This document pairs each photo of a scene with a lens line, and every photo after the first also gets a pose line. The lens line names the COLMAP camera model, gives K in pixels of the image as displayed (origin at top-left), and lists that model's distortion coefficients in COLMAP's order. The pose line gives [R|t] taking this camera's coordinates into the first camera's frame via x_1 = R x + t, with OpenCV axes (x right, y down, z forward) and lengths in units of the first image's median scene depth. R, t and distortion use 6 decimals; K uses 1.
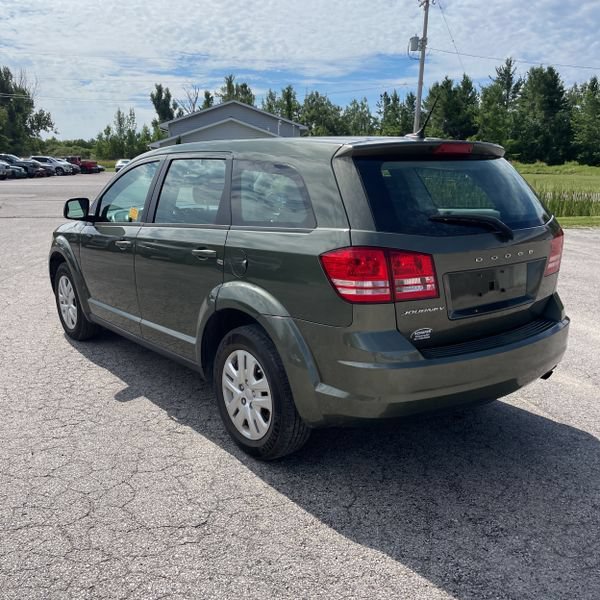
lens RADIAL K [[602.9, 0, 295.5], [0, 602.9, 301.3], [0, 0, 1]] dist [0.095926, -0.134925]
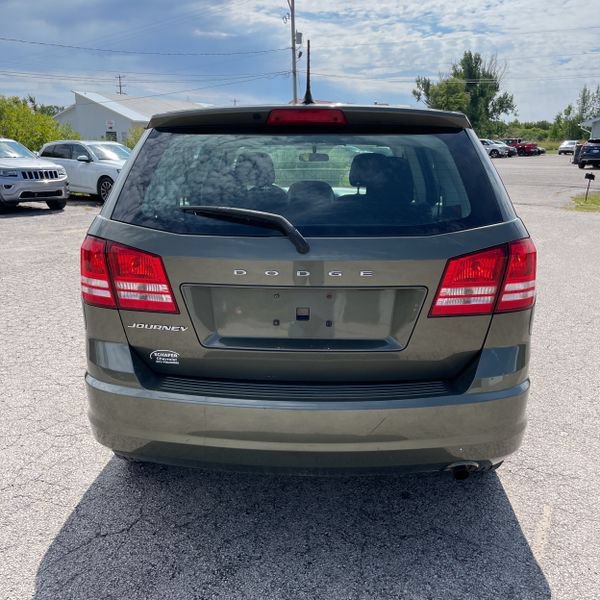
lens RADIAL K [[602.9, 0, 295.5], [0, 602.9, 301.3], [0, 0, 1]] dist [0.095926, -0.134925]
pose [[0.769102, 0.159026, -0.619026, 0.737748], [-0.142189, 0.986851, 0.076858, -0.091182], [0.623109, 0.028907, 0.781601, 0.454866]]
